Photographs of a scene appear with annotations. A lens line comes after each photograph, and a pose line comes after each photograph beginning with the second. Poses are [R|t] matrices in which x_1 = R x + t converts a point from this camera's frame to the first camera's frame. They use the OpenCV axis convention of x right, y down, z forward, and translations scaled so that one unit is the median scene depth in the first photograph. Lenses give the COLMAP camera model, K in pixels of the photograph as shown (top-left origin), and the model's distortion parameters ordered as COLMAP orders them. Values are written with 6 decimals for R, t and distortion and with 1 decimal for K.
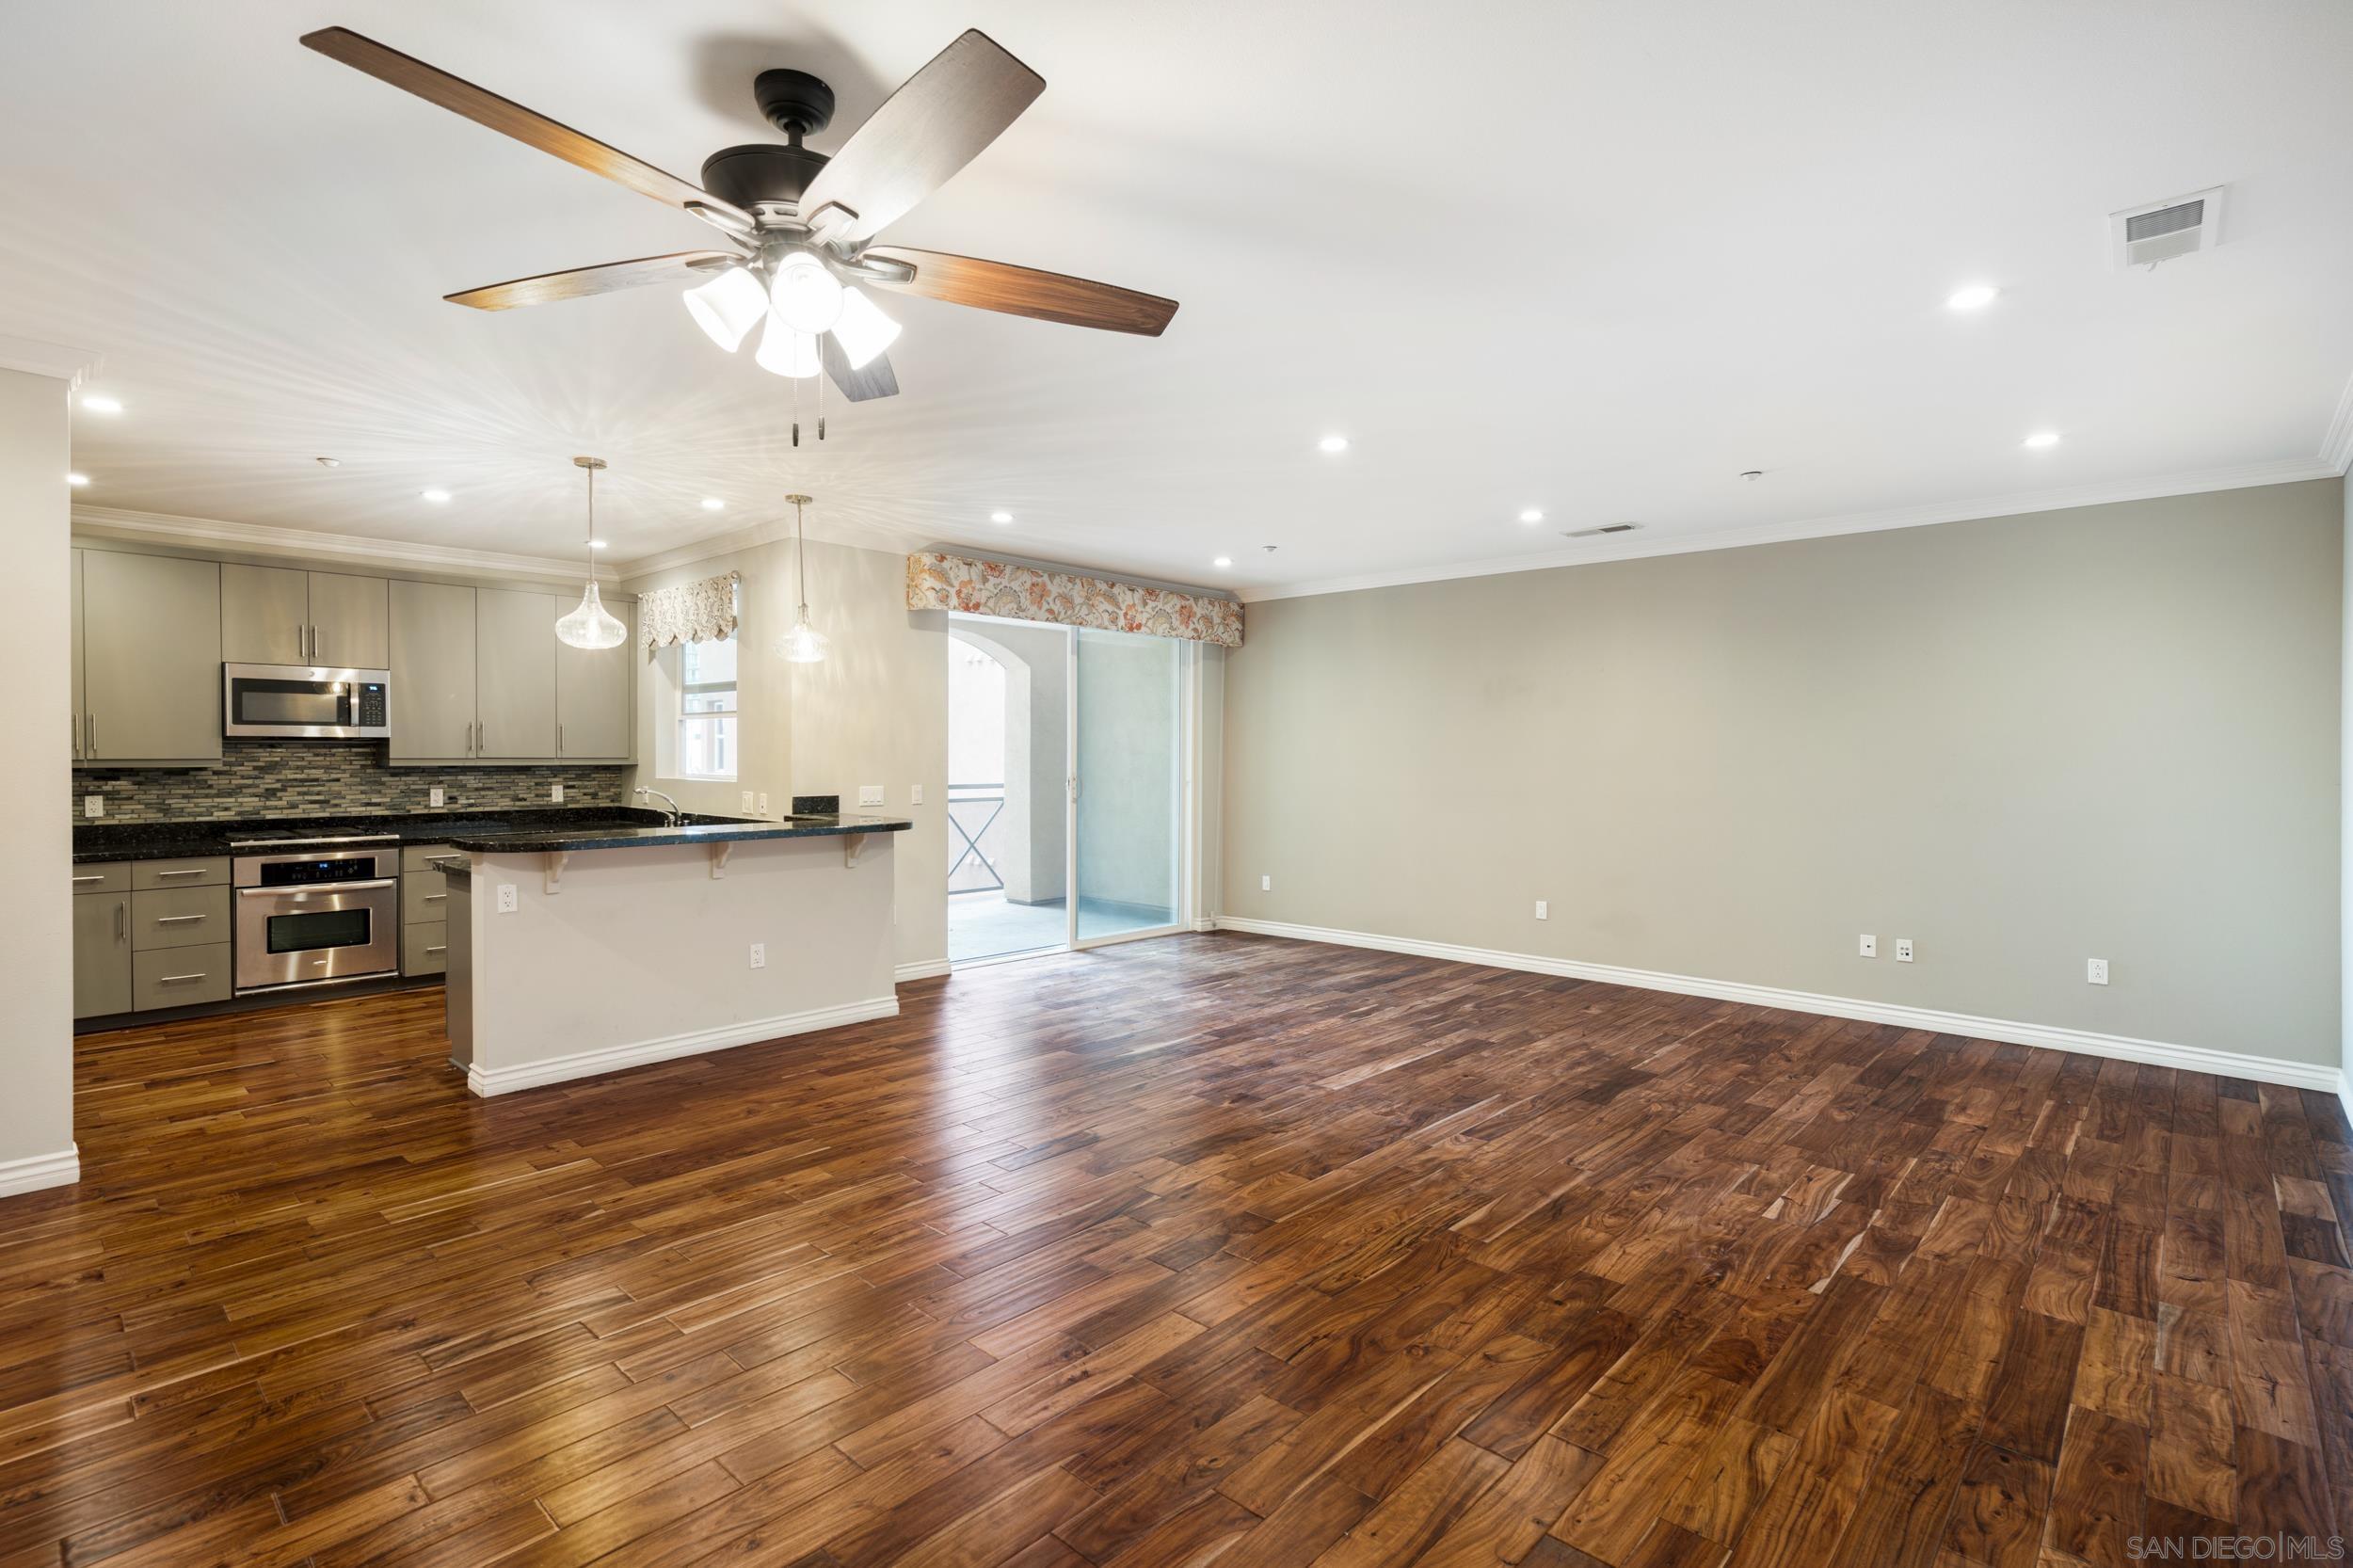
lens RADIAL K [[1123.5, 0, 1168.1], [0, 1123.5, 766.0], [0, 0, 1]] dist [-0.007876, 0.005278]
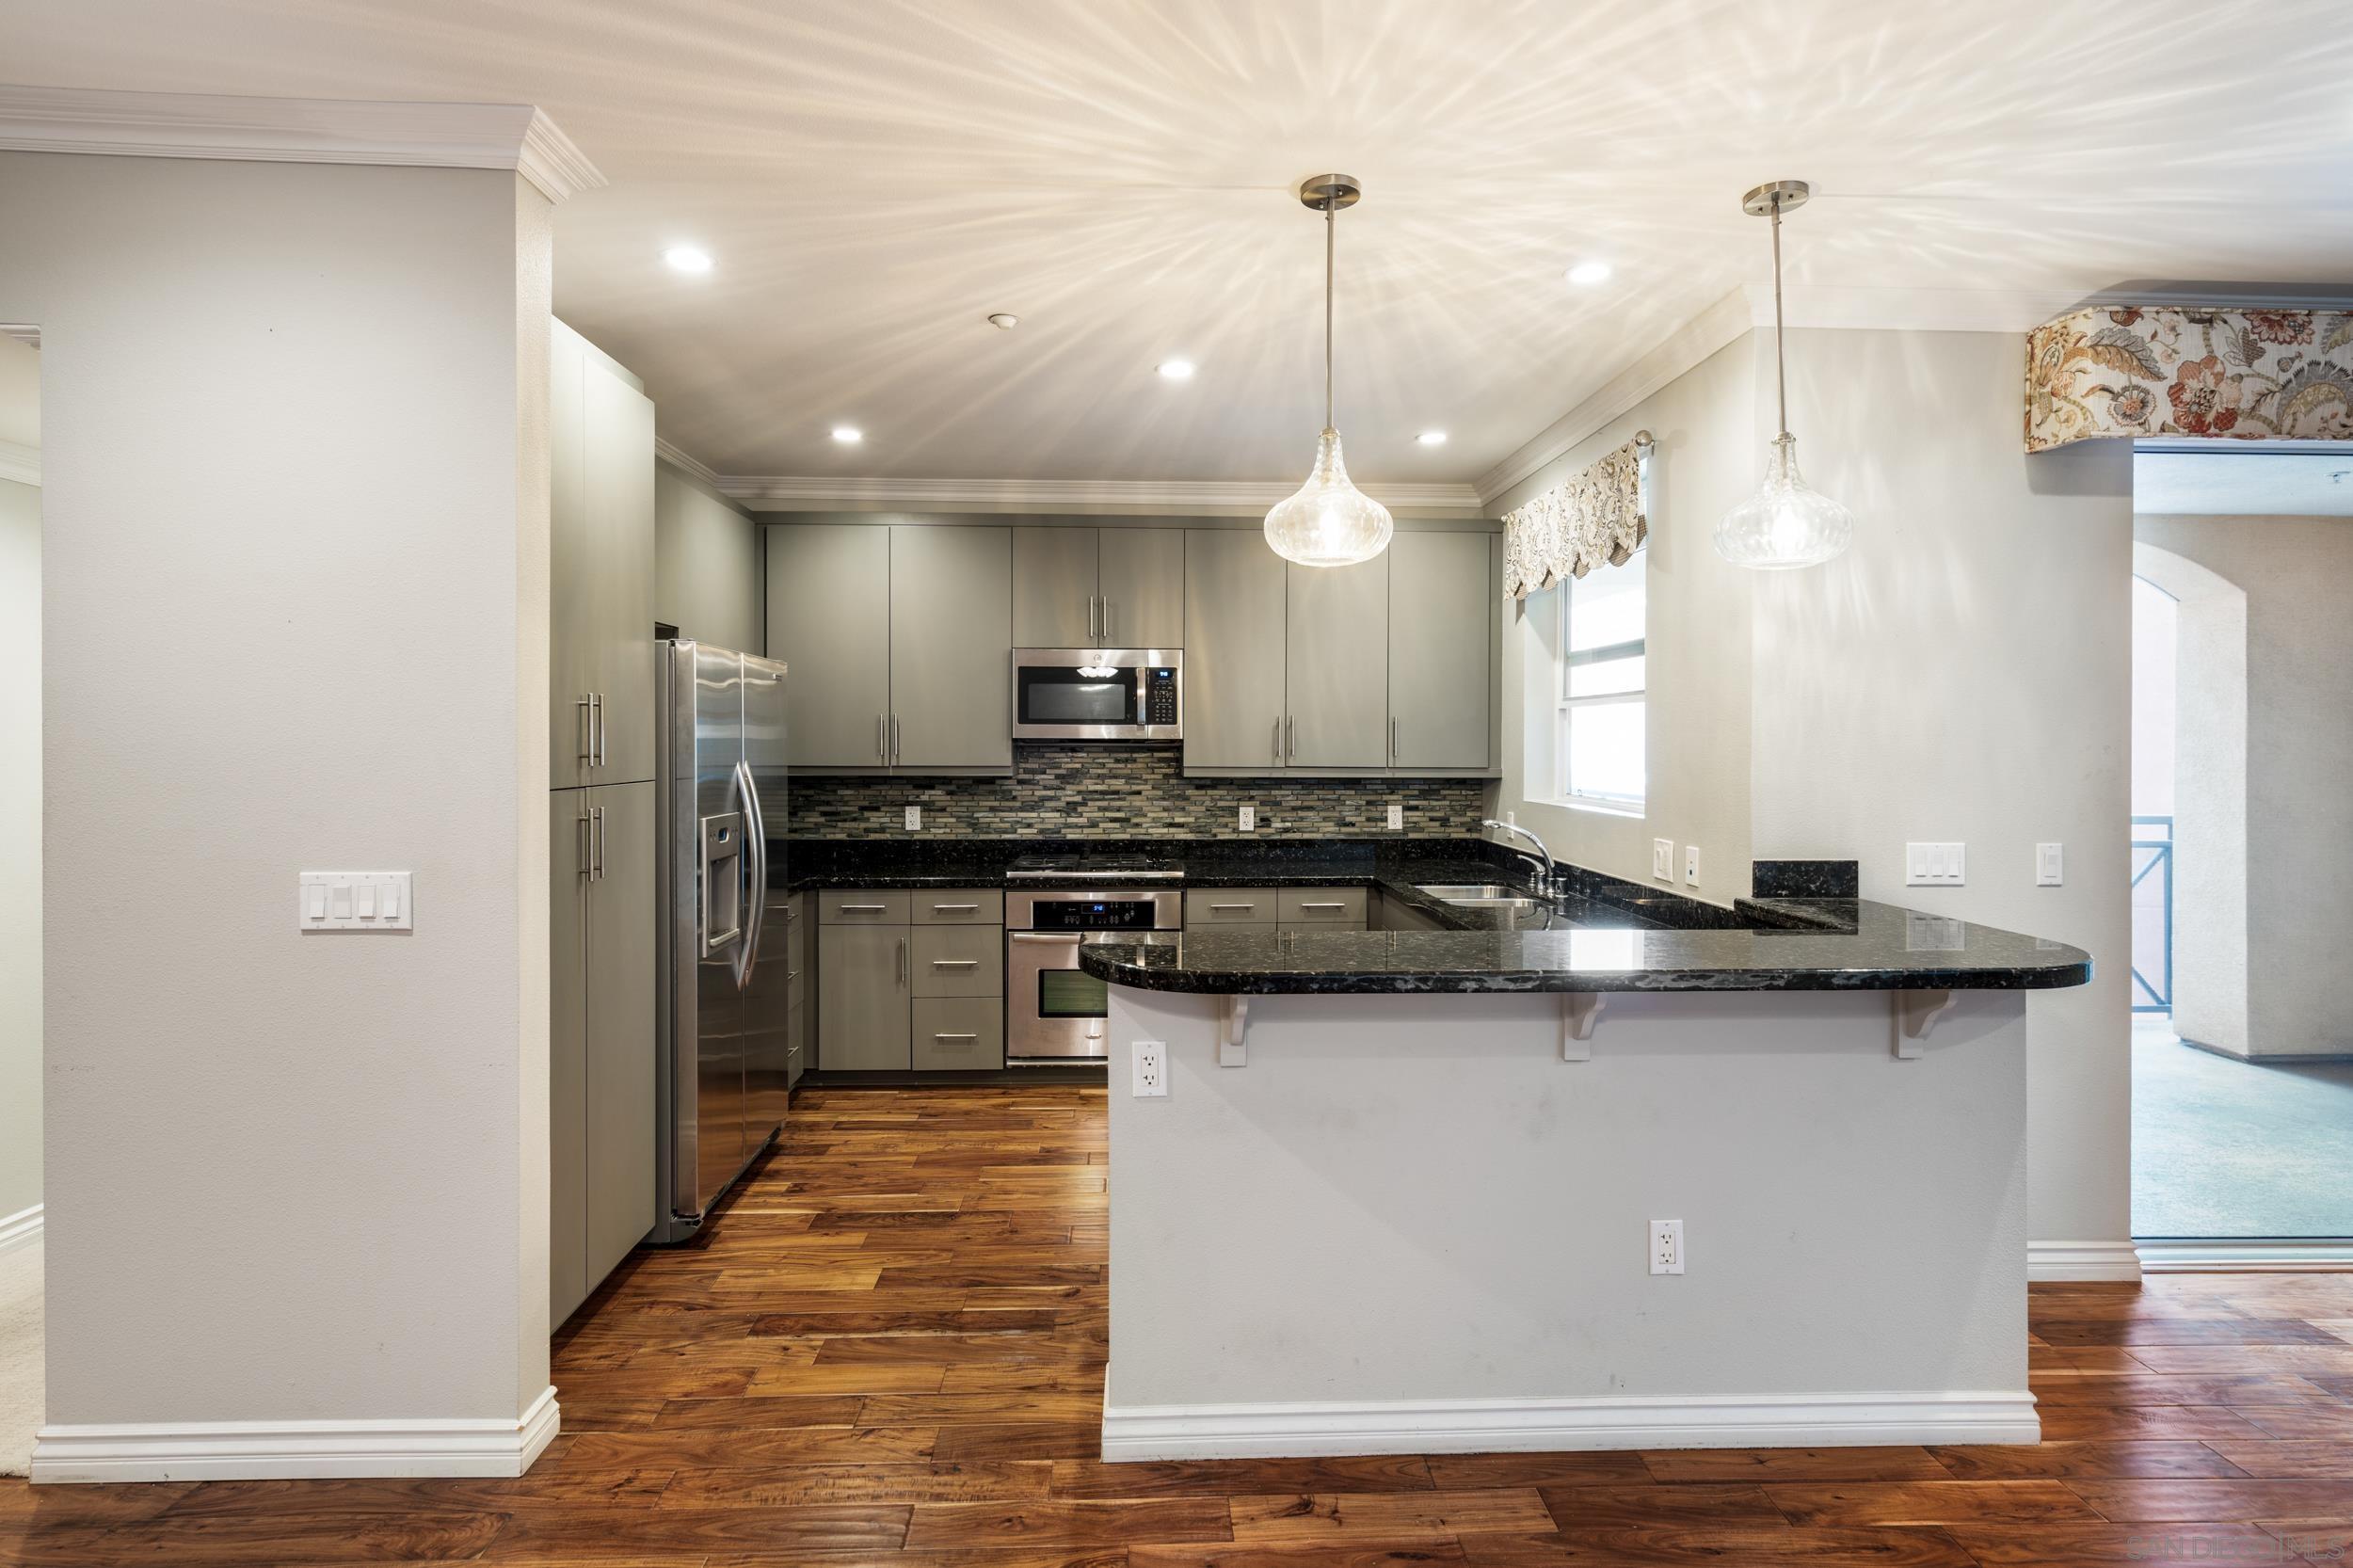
lens RADIAL K [[1173.5, 0, 1167.6], [0, 1173.5, 749.9], [0, 0, 1]] dist [-0.001801, 0.002295]
pose [[0.711364, 0.004123, -0.702811, -0.152083], [-0.010502, 0.999934, -0.004763, -0.014665], [0.702745, 0.010769, 0.711360, 0.442358]]
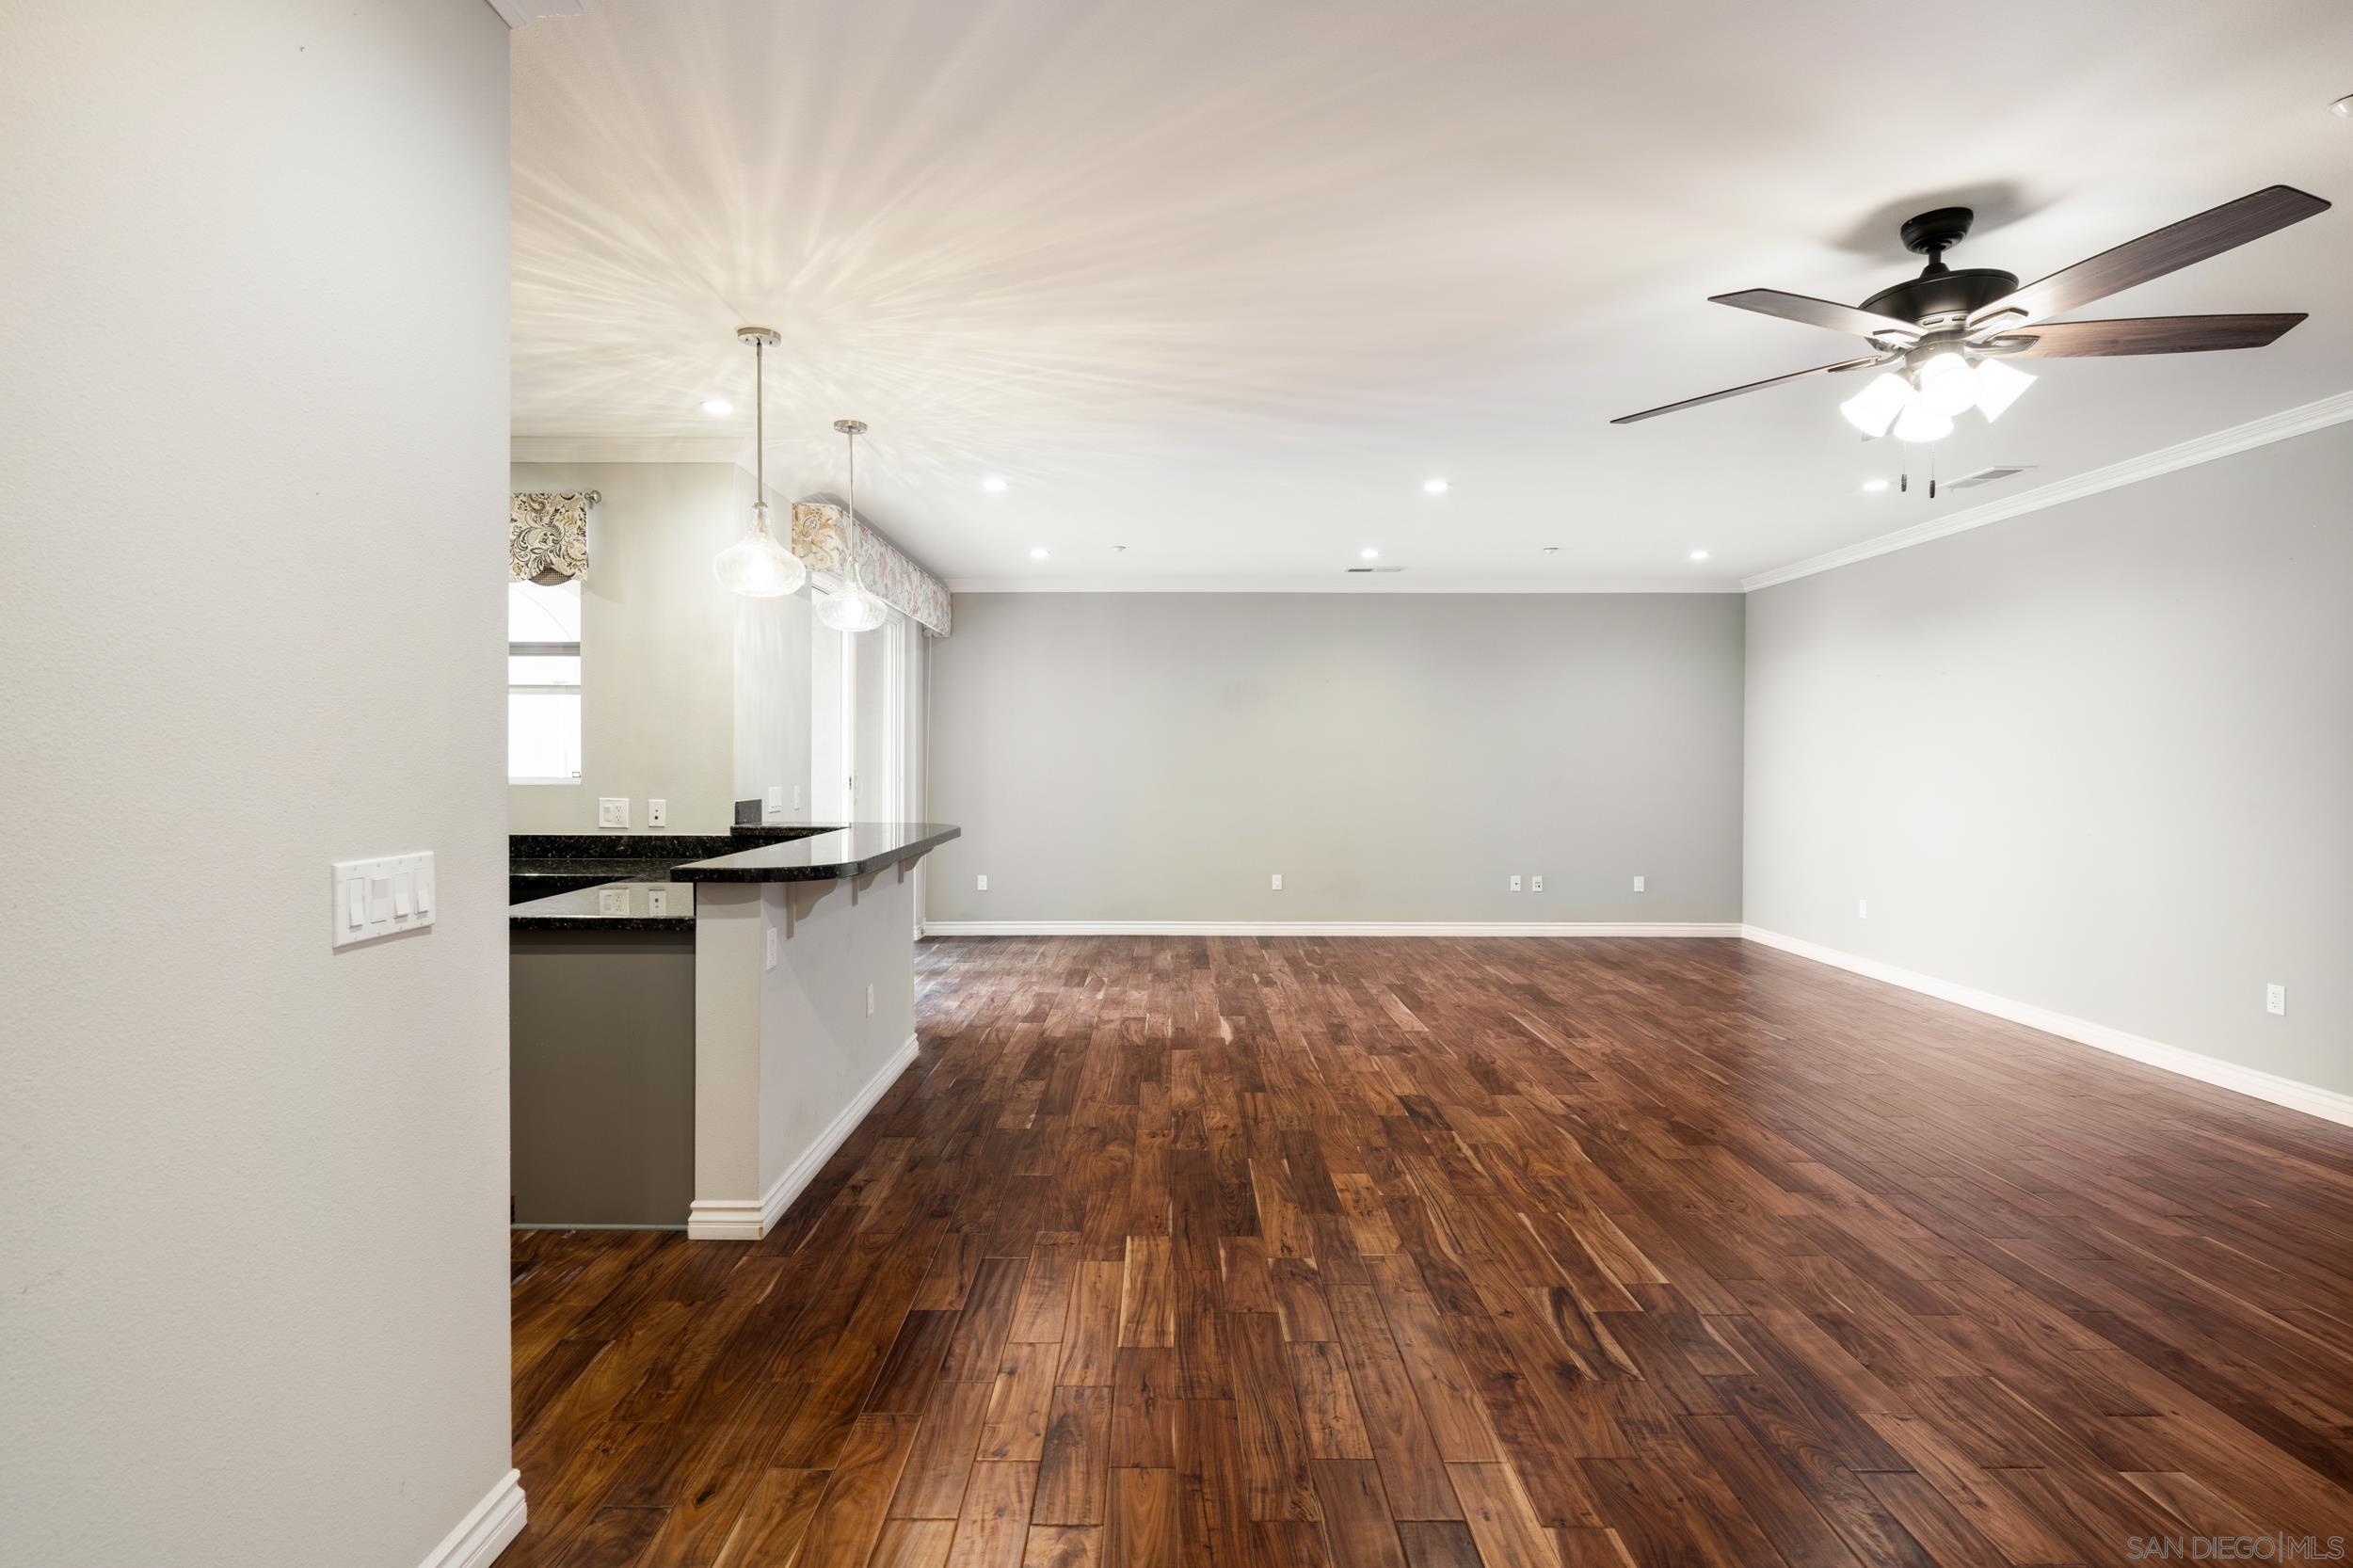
lens RADIAL K [[1123.5, 0, 1168.5], [0, 1123.5, 782.3], [0, 0, 1]] dist [-0.007876, 0.005278]
pose [[0.733571, -0.014644, 0.679455, -0.613360], [0.005199, 0.999859, 0.015937, 0.003493], [-0.679593, -0.008158, 0.733544, 0.225488]]
